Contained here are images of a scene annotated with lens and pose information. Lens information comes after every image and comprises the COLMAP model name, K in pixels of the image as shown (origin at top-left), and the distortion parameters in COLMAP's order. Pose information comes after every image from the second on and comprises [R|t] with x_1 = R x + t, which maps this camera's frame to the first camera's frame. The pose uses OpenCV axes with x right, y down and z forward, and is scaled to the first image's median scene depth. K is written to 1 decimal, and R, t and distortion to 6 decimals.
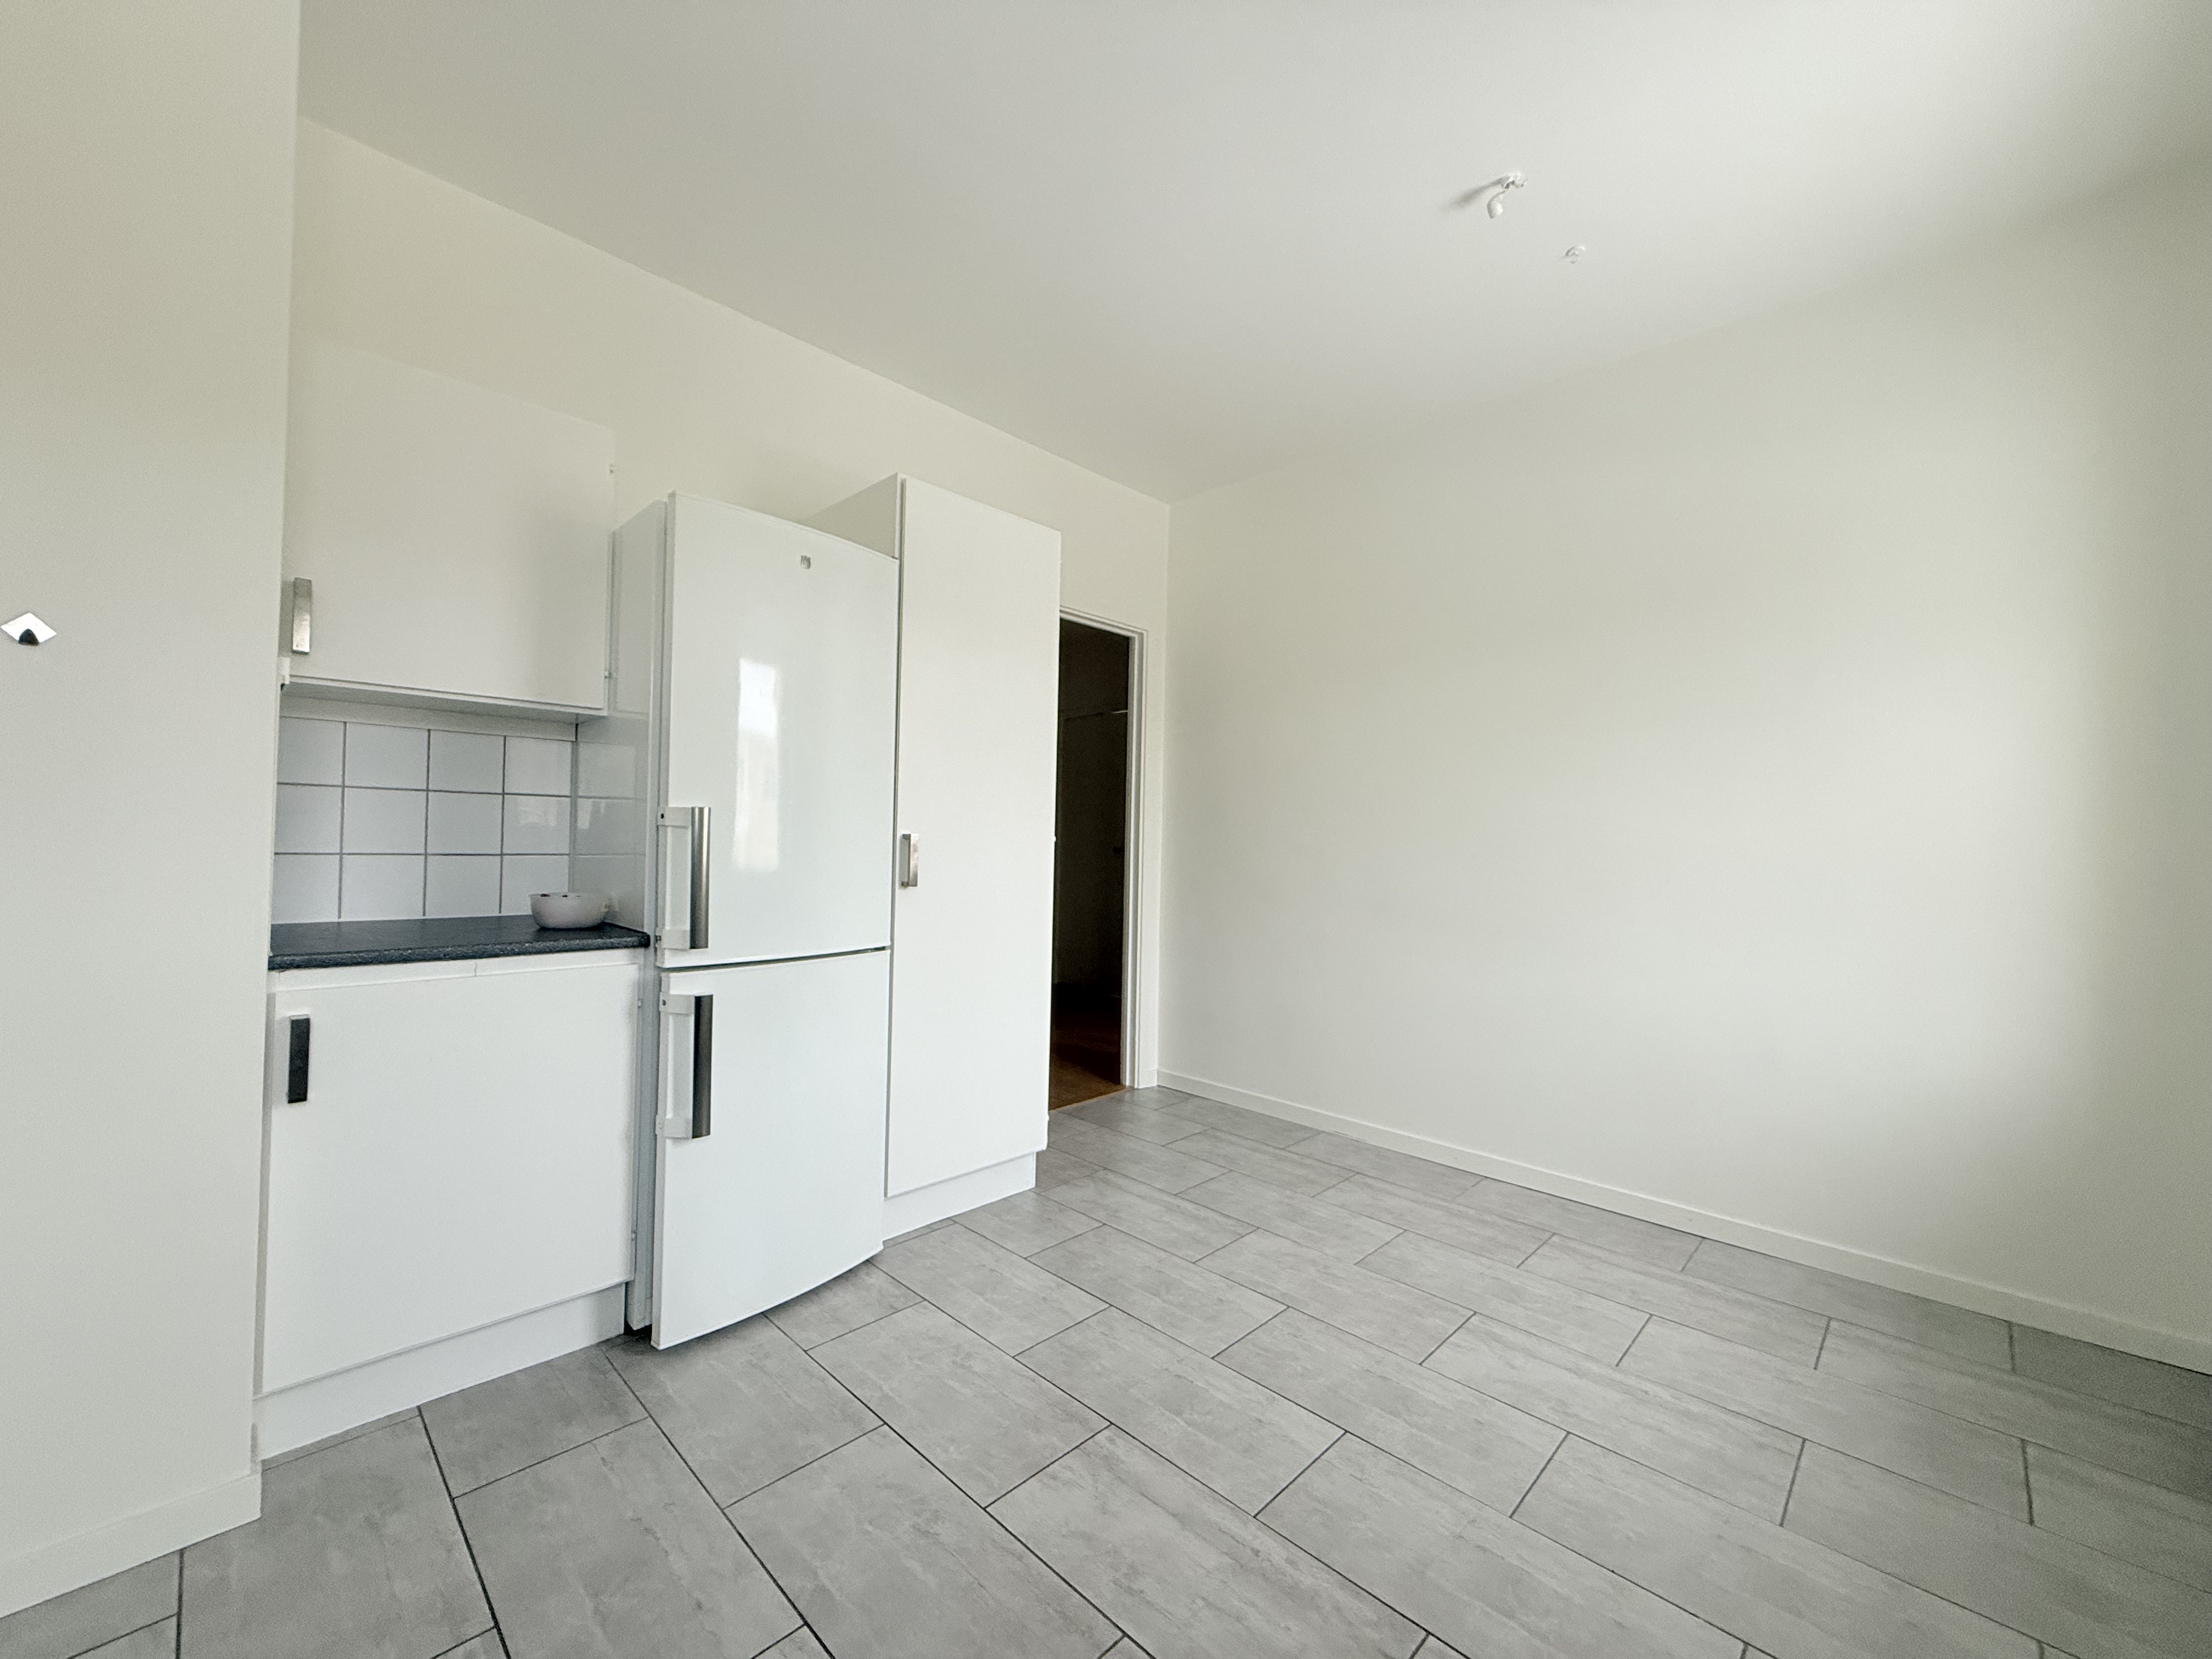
lens RADIAL K [[878.4, 0, 1101.1], [0, 878.4, 829.4], [0, 0, 1]] dist [0.001148, 0.000349]
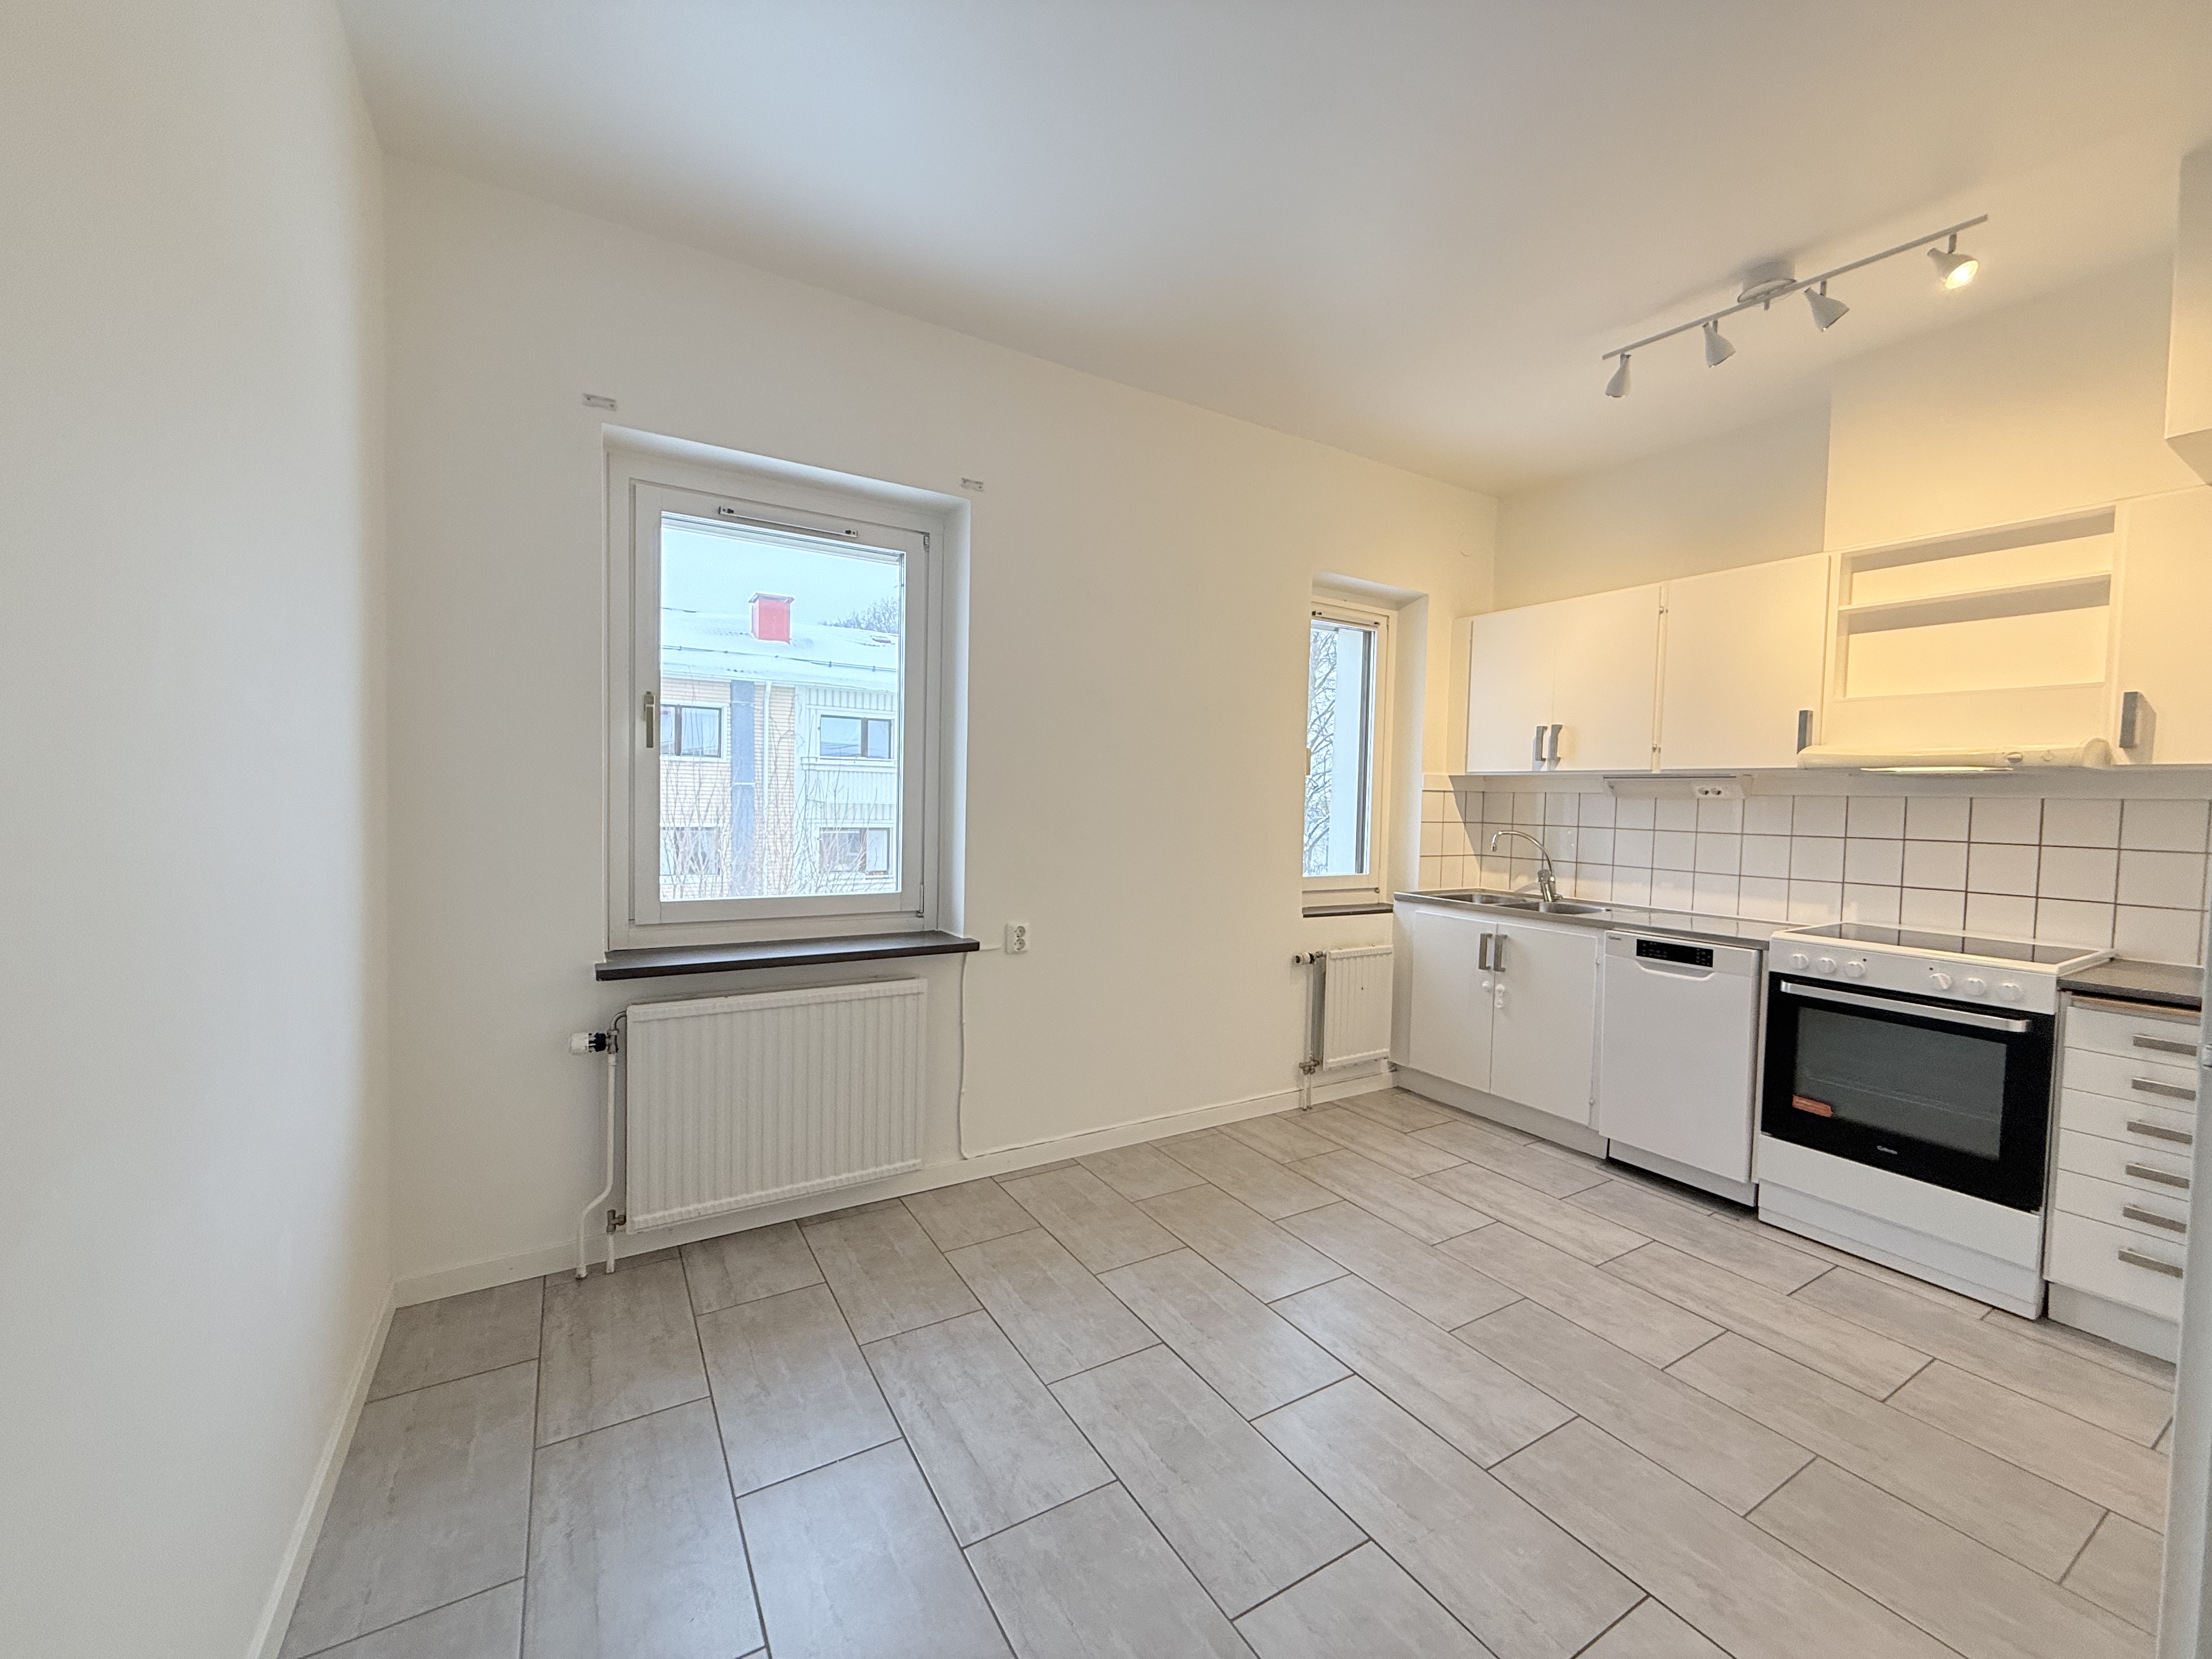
lens RADIAL K [[878.4, 0, 1102.6], [0, 878.4, 831.7], [0, 0, 1]] dist [0.001148, 0.000349]
pose [[-0.967290, -0.053879, 0.247886, 0.238629], [-0.048592, 0.998443, 0.027404, -0.053400], [-0.248976, 0.014462, -0.968402, 2.192916]]
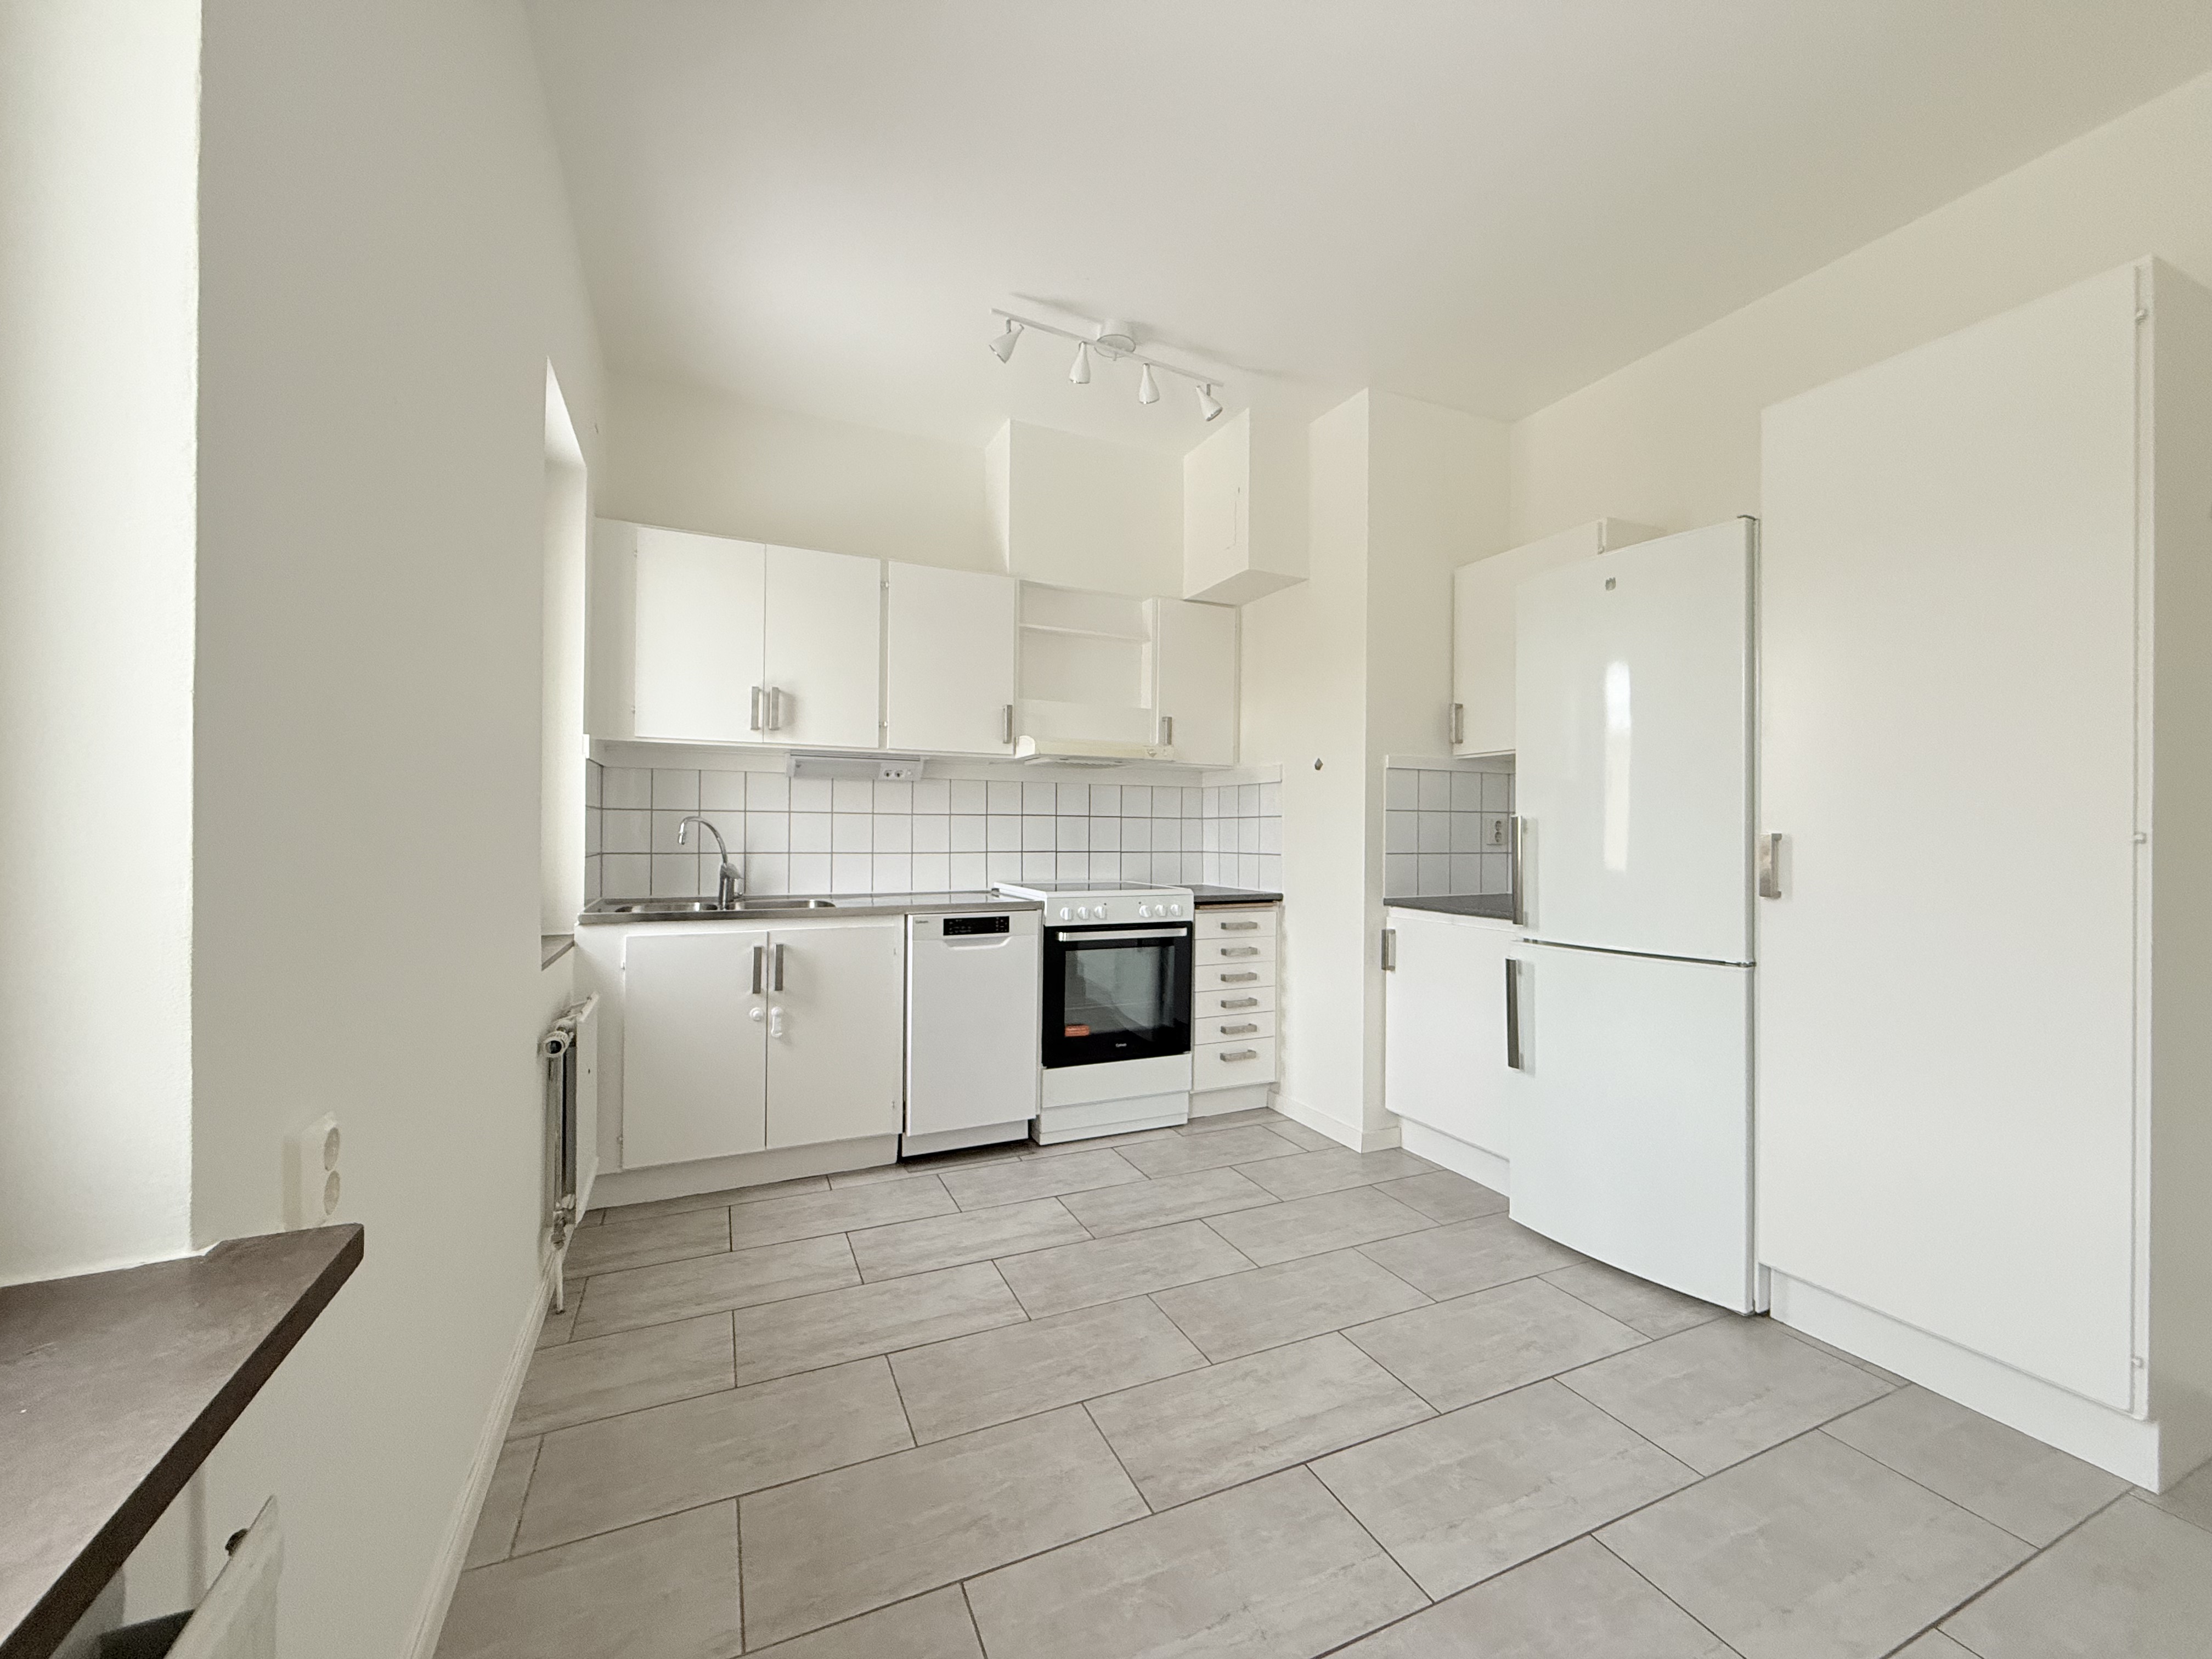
lens RADIAL K [[878.4, 0, 1105.0], [0, 878.4, 831.0], [0, 0, 1]] dist [0.001148, 0.000349]
pose [[-0.367239, -0.024757, -0.929797, 1.178644], [0.000678, 0.999638, -0.026885, 0.037557], [0.930126, -0.010504, -0.367090, 1.084067]]
